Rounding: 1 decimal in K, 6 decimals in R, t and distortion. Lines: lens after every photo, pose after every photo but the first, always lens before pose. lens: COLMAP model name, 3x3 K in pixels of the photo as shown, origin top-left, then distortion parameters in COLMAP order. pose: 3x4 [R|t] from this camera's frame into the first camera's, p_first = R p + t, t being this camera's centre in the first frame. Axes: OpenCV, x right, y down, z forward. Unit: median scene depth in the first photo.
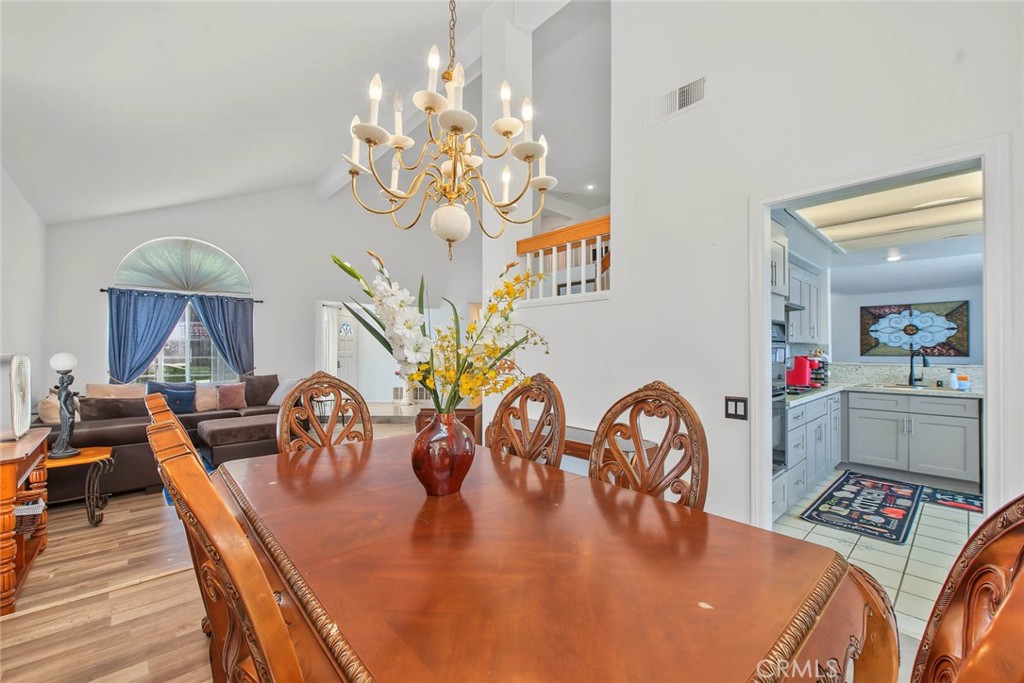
lens RADIAL K [[412.1, 0, 508.1], [0, 412.1, 345.4], [0, 0, 1]] dist [-0.002085, -0.000262]
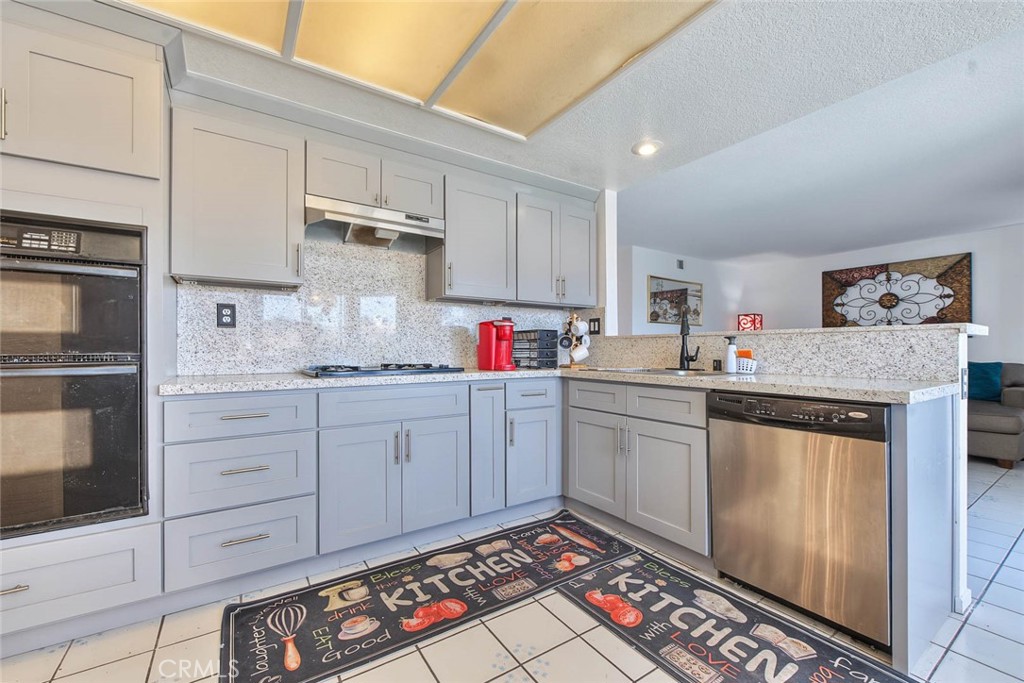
lens RADIAL K [[412.1, 0, 512.3], [0, 412.1, 346.4], [0, 0, 1]] dist [-0.002085, -0.000262]
pose [[0.988551, -0.004457, -0.150820, 0.849009], [0.004851, 0.999986, 0.002242, 0.064854], [0.150808, -0.002948, 0.988559, 0.403567]]
